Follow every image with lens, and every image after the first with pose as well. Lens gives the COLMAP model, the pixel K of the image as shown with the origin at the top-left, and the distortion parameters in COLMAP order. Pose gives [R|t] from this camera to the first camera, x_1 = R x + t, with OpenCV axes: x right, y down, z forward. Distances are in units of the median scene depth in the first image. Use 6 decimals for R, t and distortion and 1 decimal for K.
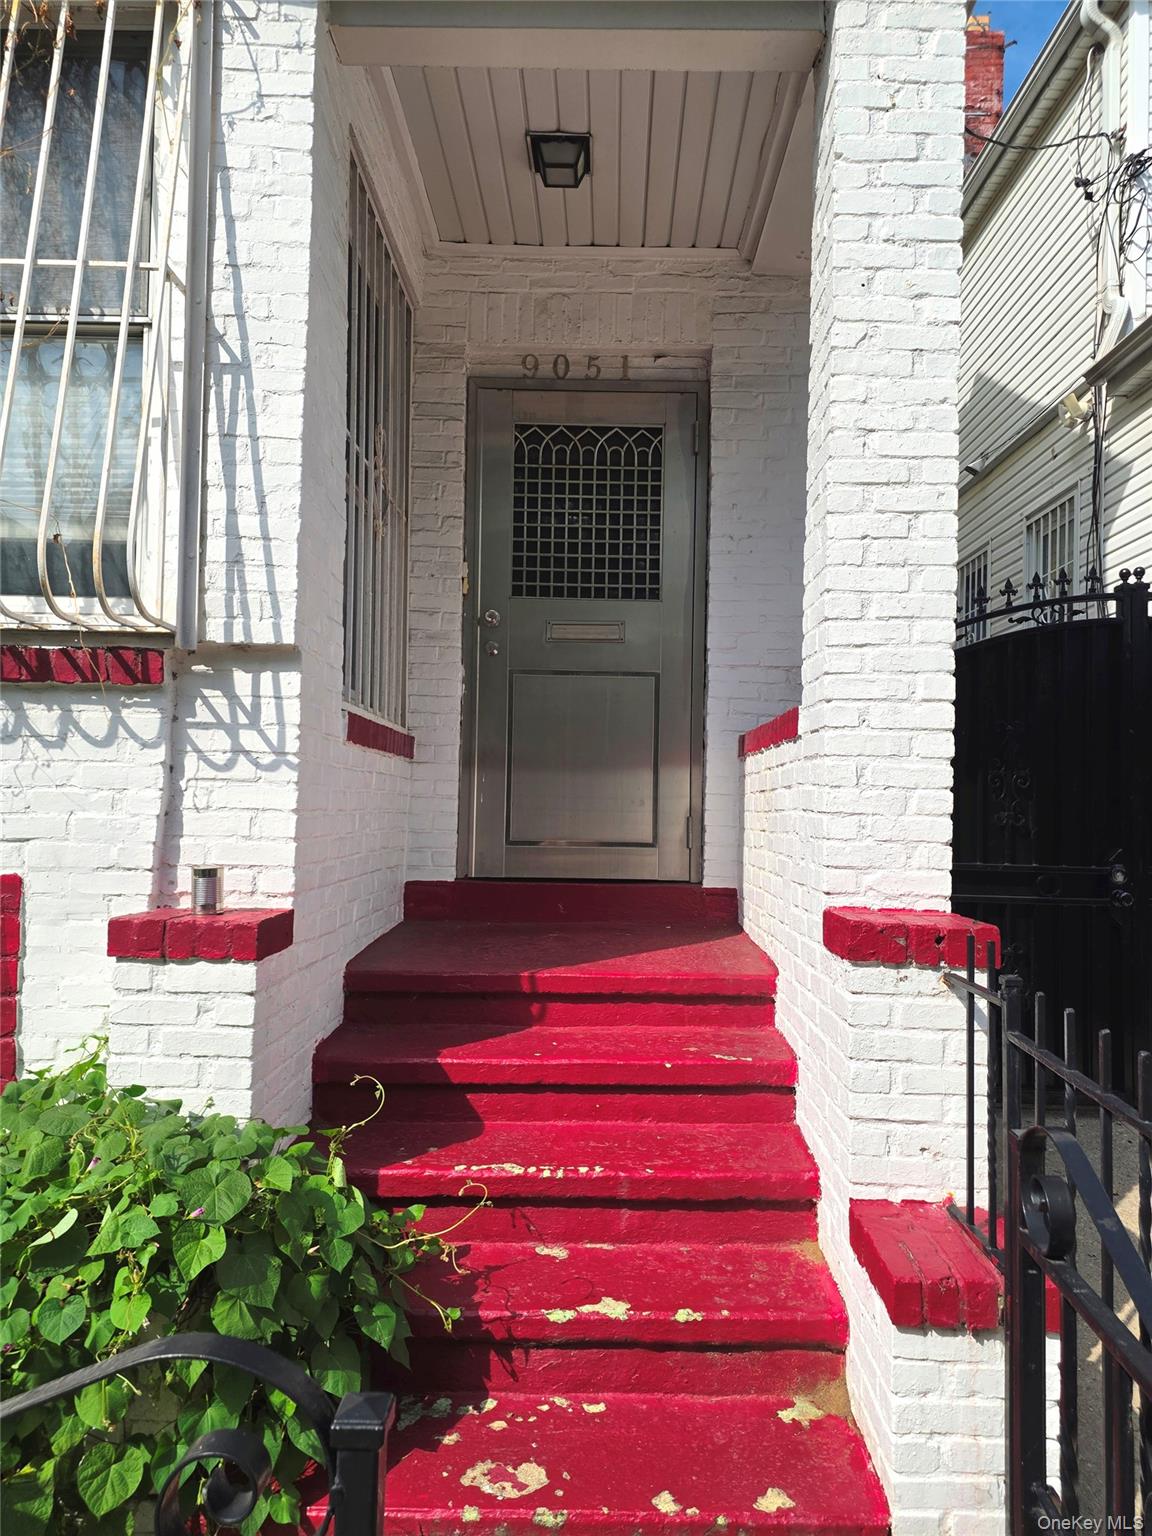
lens RADIAL K [[1005.3, 0, 576.0], [0, 1005.3, 768.0], [0, 0, 1]] dist [0.073775, -0.066824]
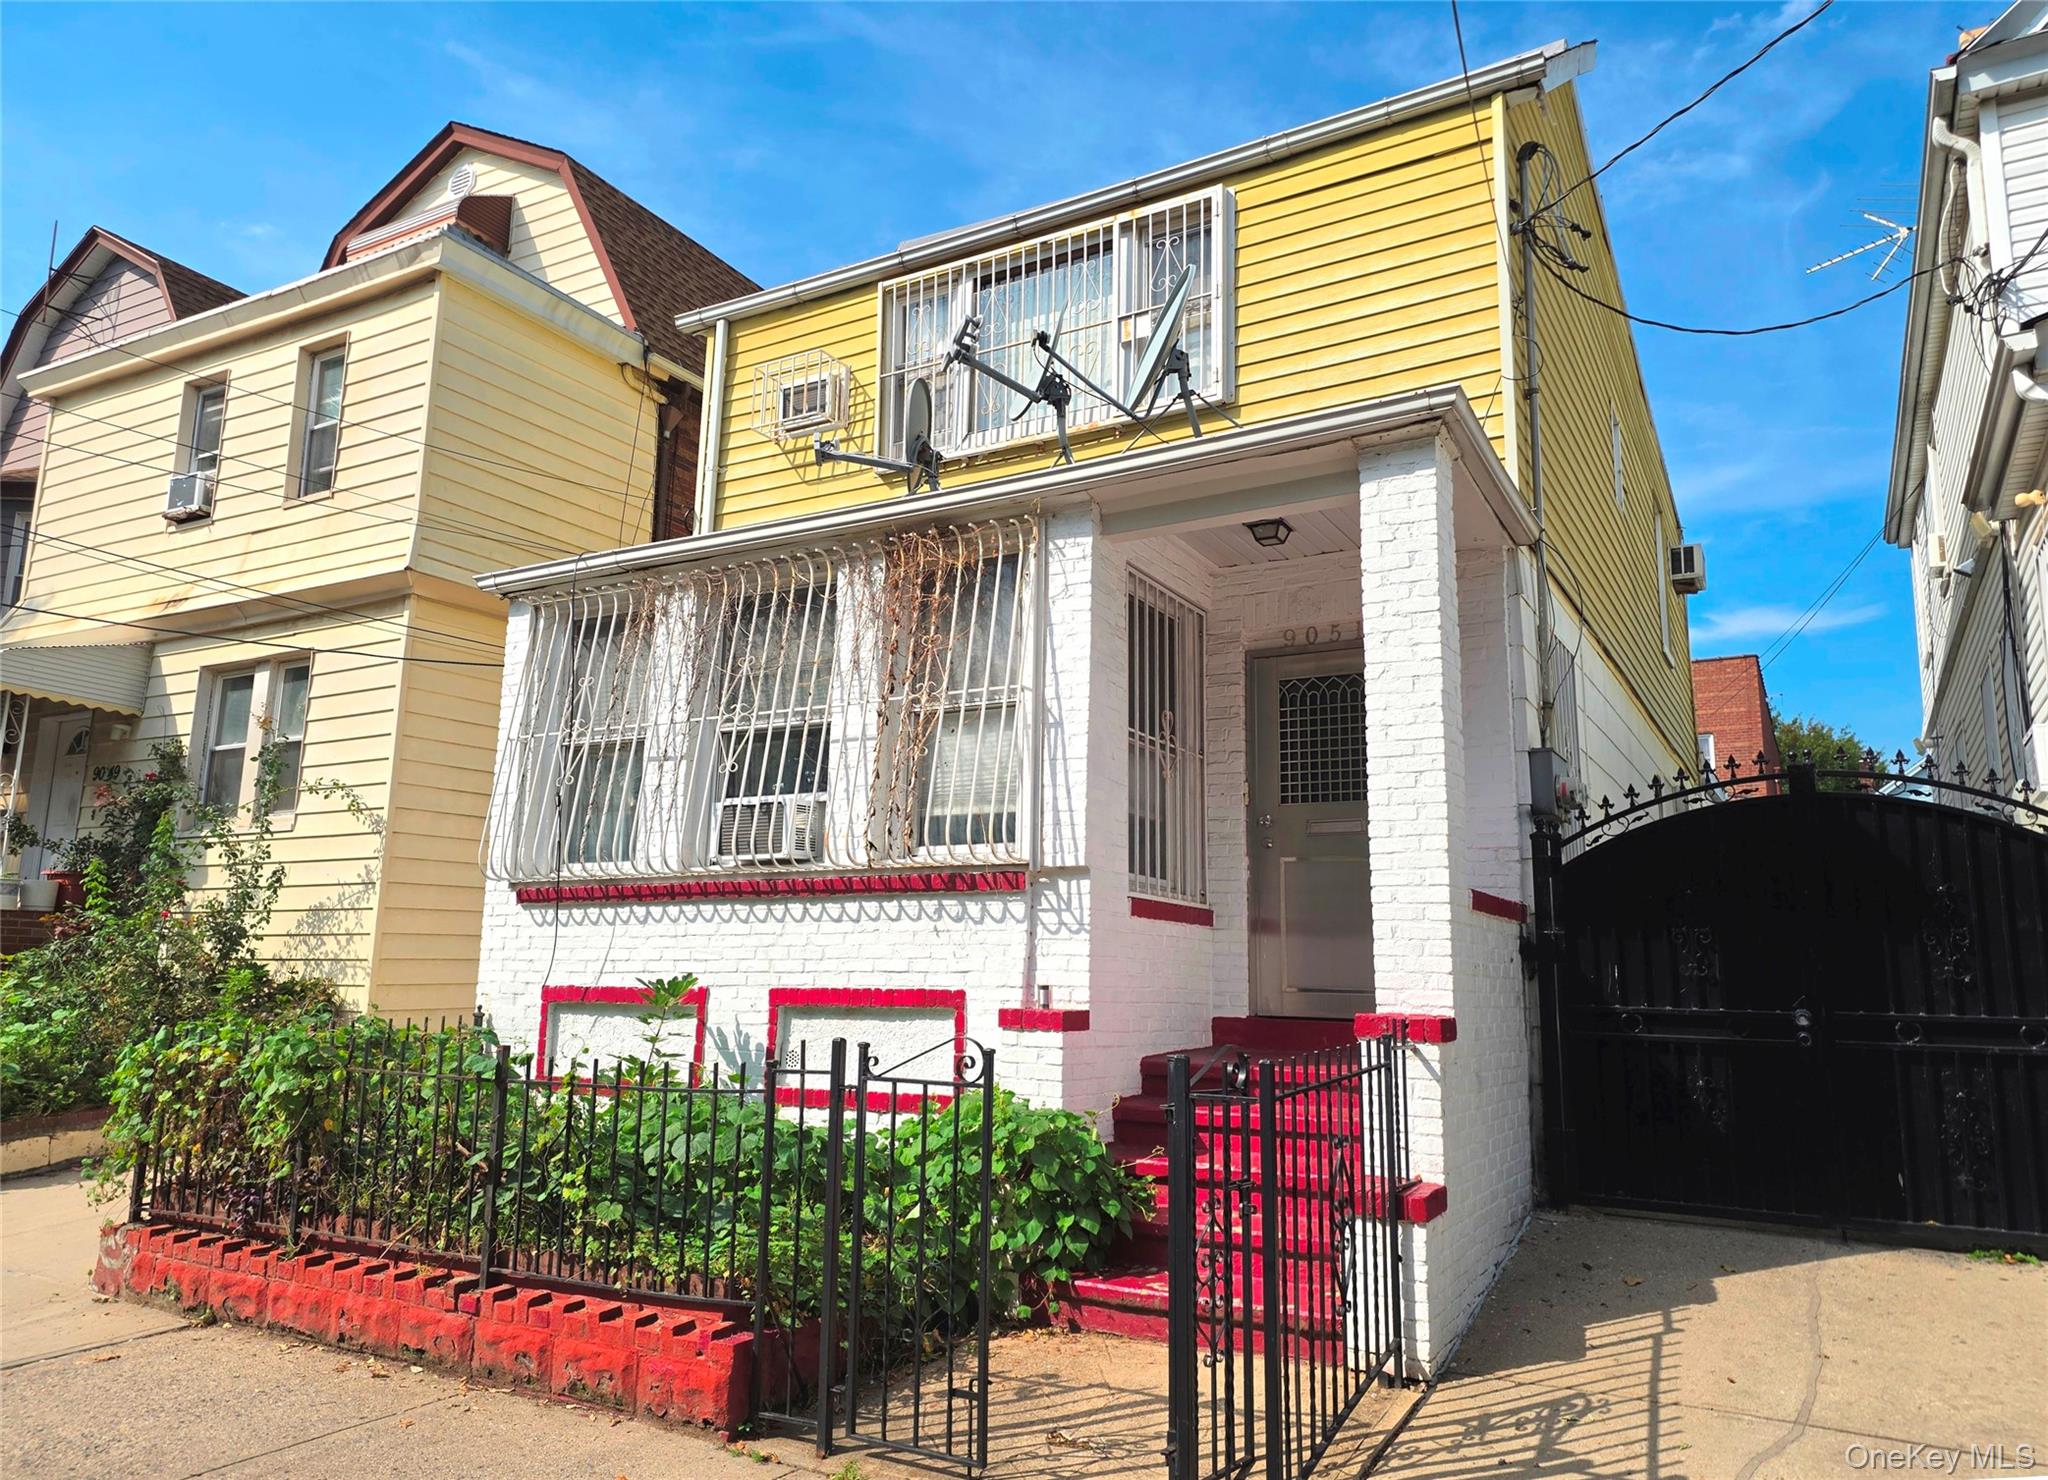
lens RADIAL K [[1373.0, 0, 1024.0], [0, 1373.0, 740.0], [0, 0, 1]] dist [0.102011, -0.000483]
pose [[0.877737, -0.087049, -0.471169, 0.834220], [0.017284, 0.988471, -0.150423, 0.029178], [0.478831, 0.123888, 0.869122, -1.286940]]
